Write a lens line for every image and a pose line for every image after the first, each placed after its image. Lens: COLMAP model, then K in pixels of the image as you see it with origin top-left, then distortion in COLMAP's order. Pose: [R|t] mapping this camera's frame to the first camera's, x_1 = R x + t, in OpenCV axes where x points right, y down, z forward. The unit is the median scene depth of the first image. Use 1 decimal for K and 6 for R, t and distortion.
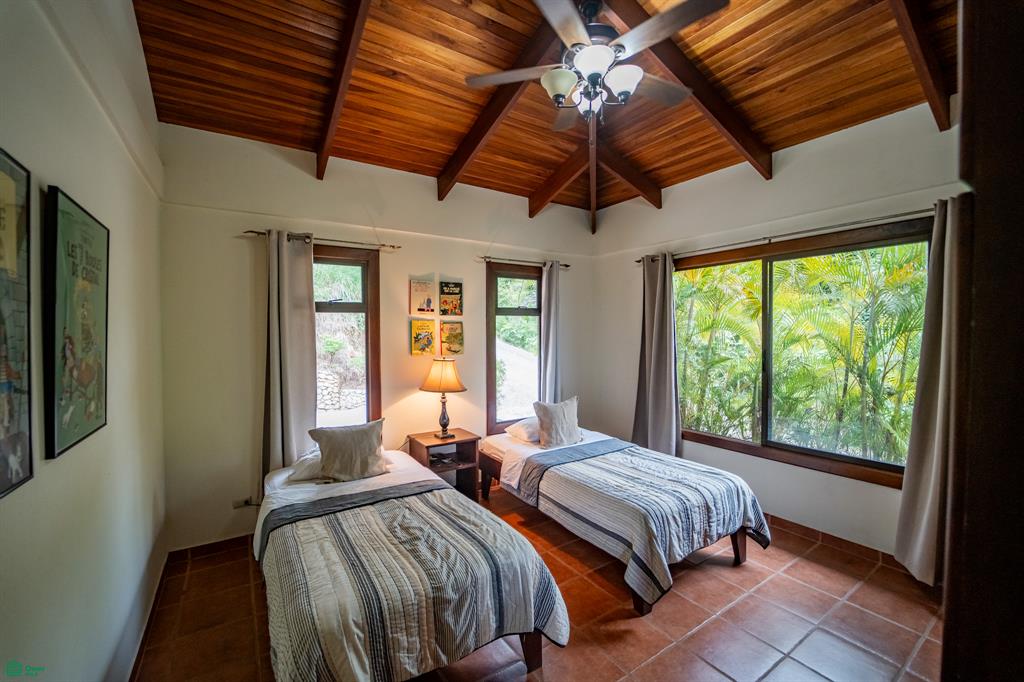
lens RADIAL K [[415.8, 0, 513.1], [0, 415.8, 340.9], [0, 0, 1]] dist [-0.011614, -0.000126]
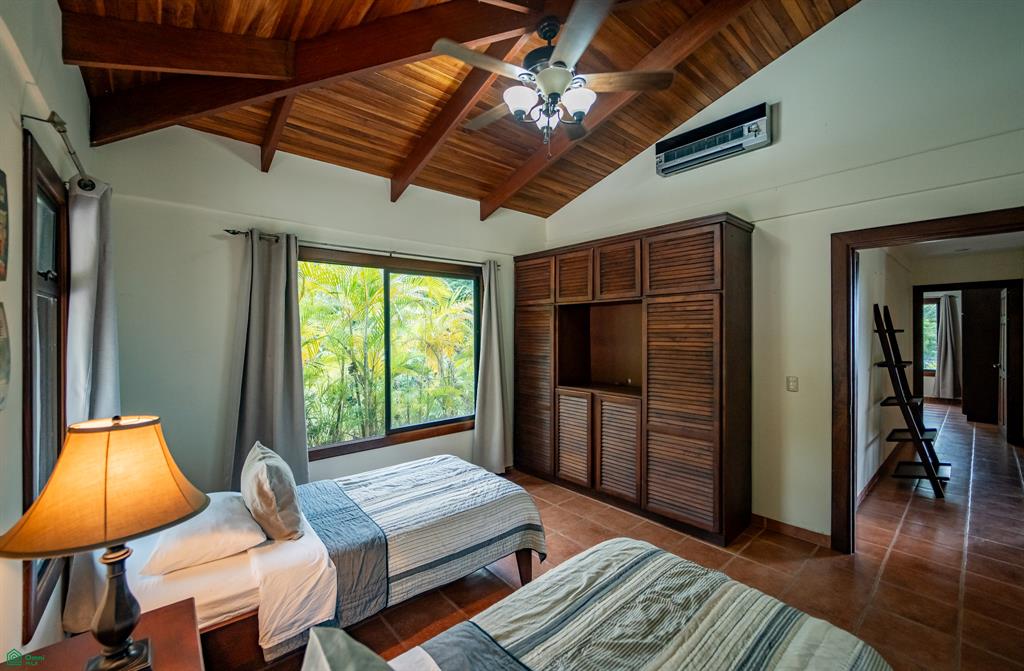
lens RADIAL K [[413.4, 0, 515.3], [0, 413.4, 328.5], [0, 0, 1]] dist [-0.003643, 0.000033]
pose [[-0.134050, 0.015588, 0.990852, -0.620777], [0.024619, 0.999620, -0.012396, -0.014744], [-0.990669, 0.022733, -0.134383, 0.899767]]
